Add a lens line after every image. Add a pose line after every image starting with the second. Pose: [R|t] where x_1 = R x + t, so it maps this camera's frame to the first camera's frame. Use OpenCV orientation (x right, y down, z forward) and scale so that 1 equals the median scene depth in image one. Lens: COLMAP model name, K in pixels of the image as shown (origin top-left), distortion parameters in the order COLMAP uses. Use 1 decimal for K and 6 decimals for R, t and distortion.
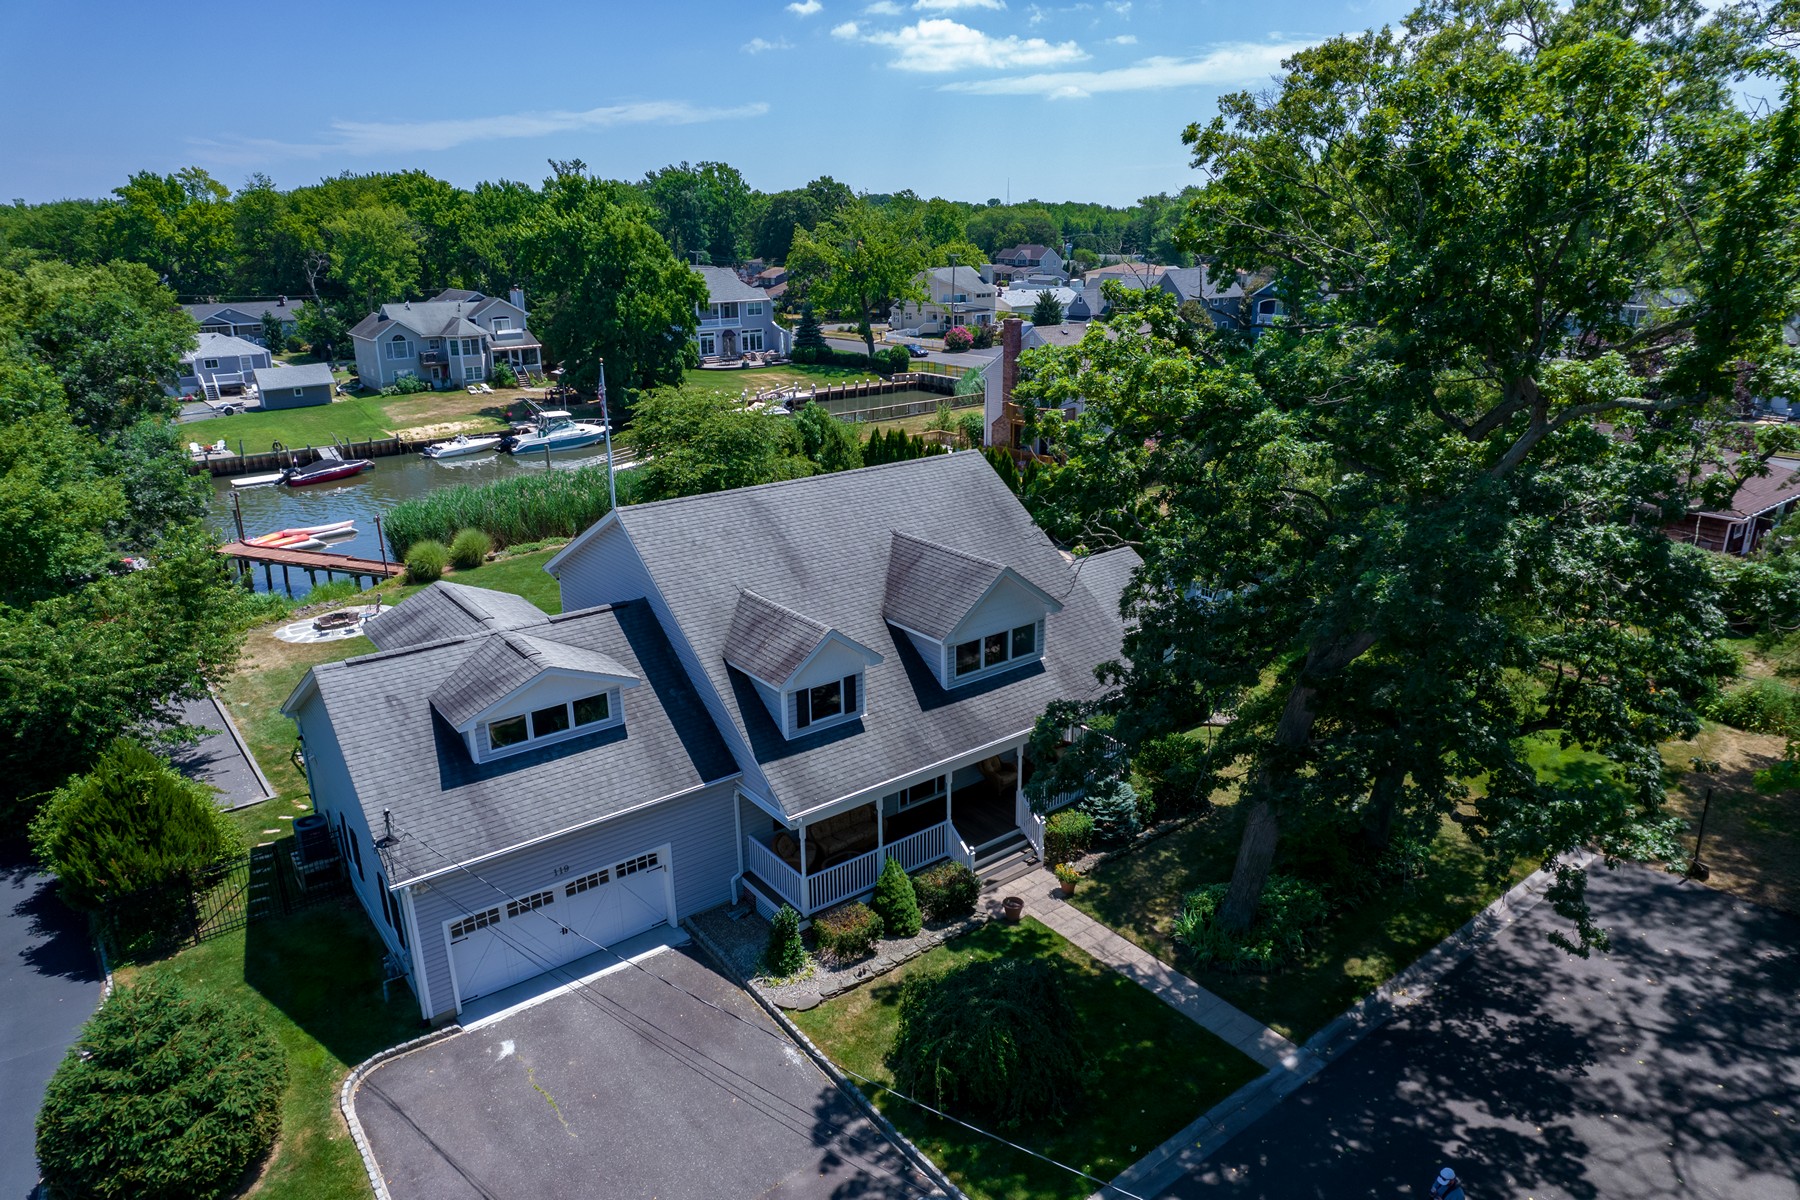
lens RADIAL K [[1182.8, 0, 900.4], [0, 1182.8, 599.7], [0, 0, 1]] dist [0.005155, 0.003195]
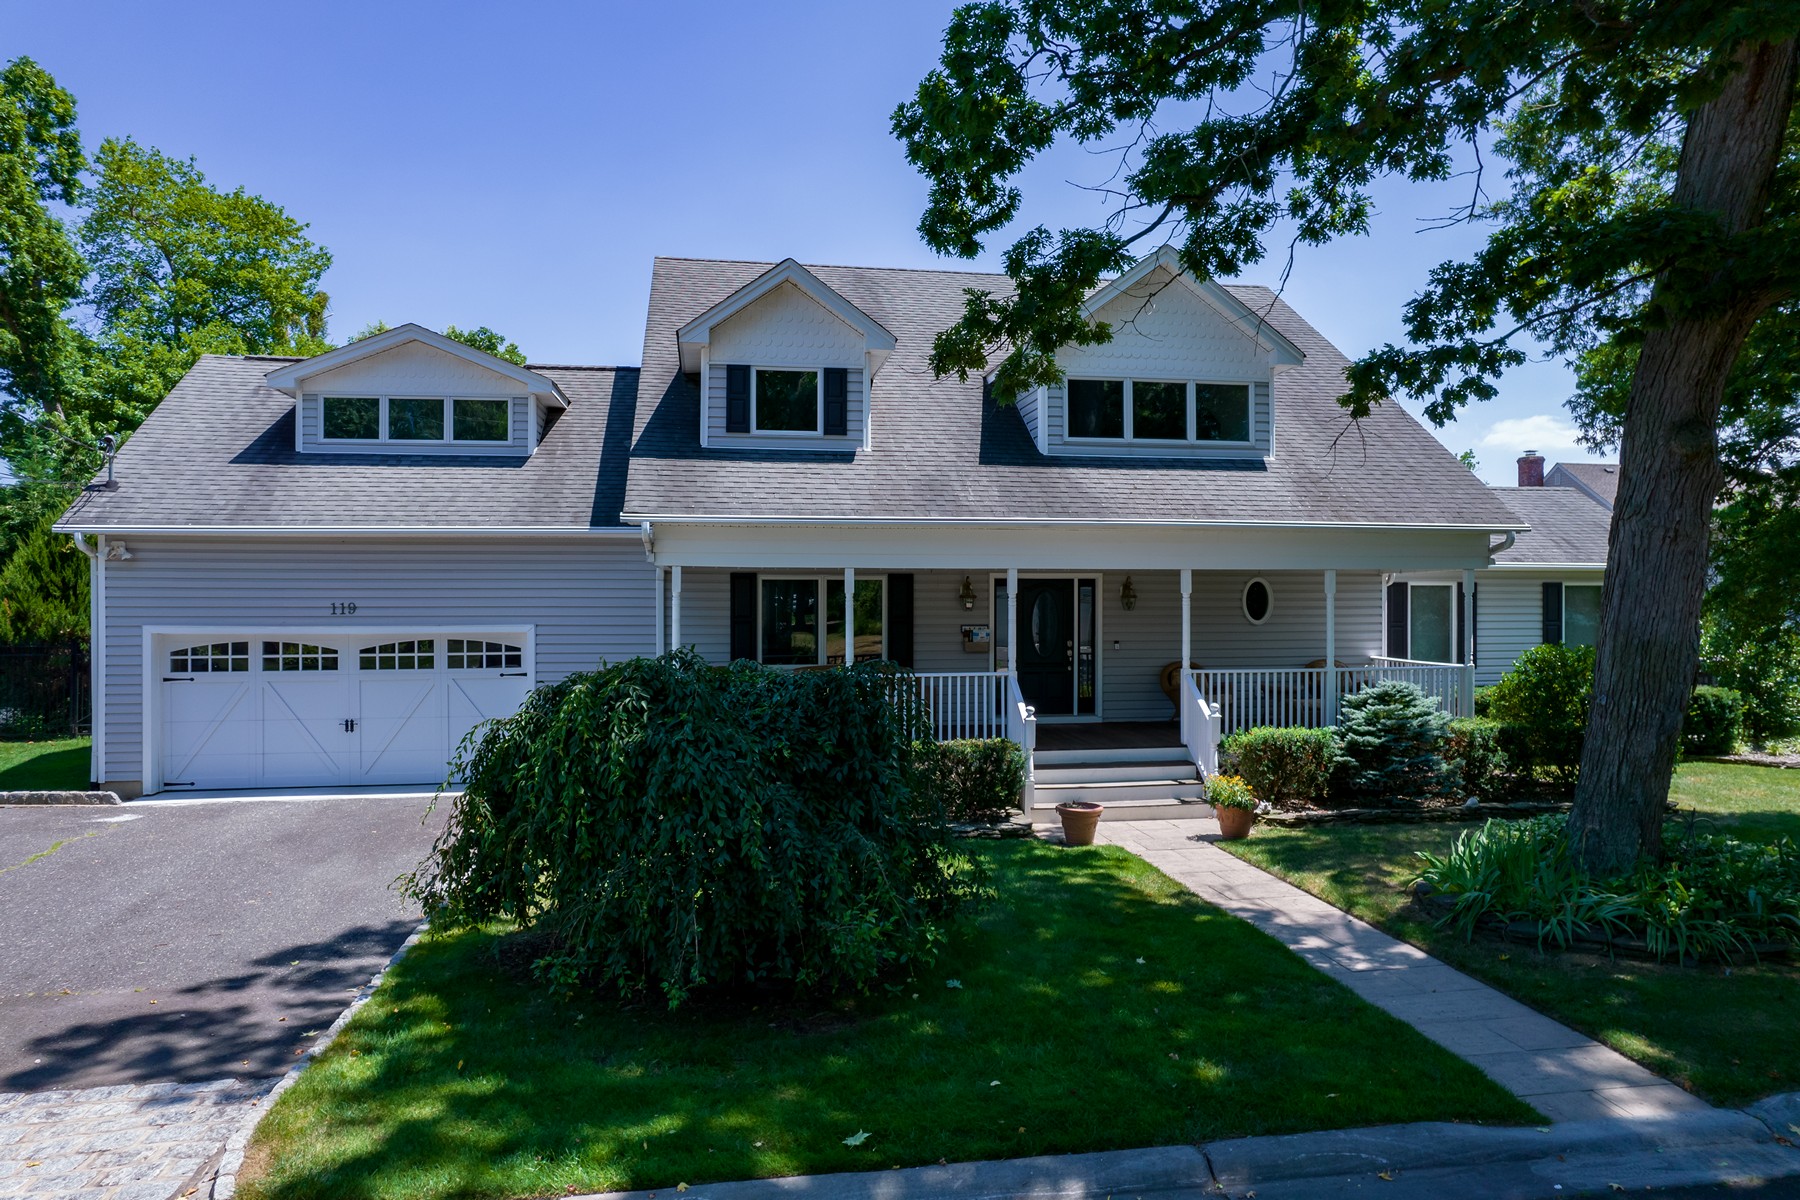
lens RADIAL K [[1182.8, 0, 901.2], [0, 1182.8, 603.9], [0, 0, 1]] dist [0.005155, 0.003195]
pose [[0.876500, 0.009866, -0.481301, 0.271926], [-0.162327, 0.947294, -0.276197, 0.336124], [0.453208, 0.320215, 0.831904, 0.572282]]
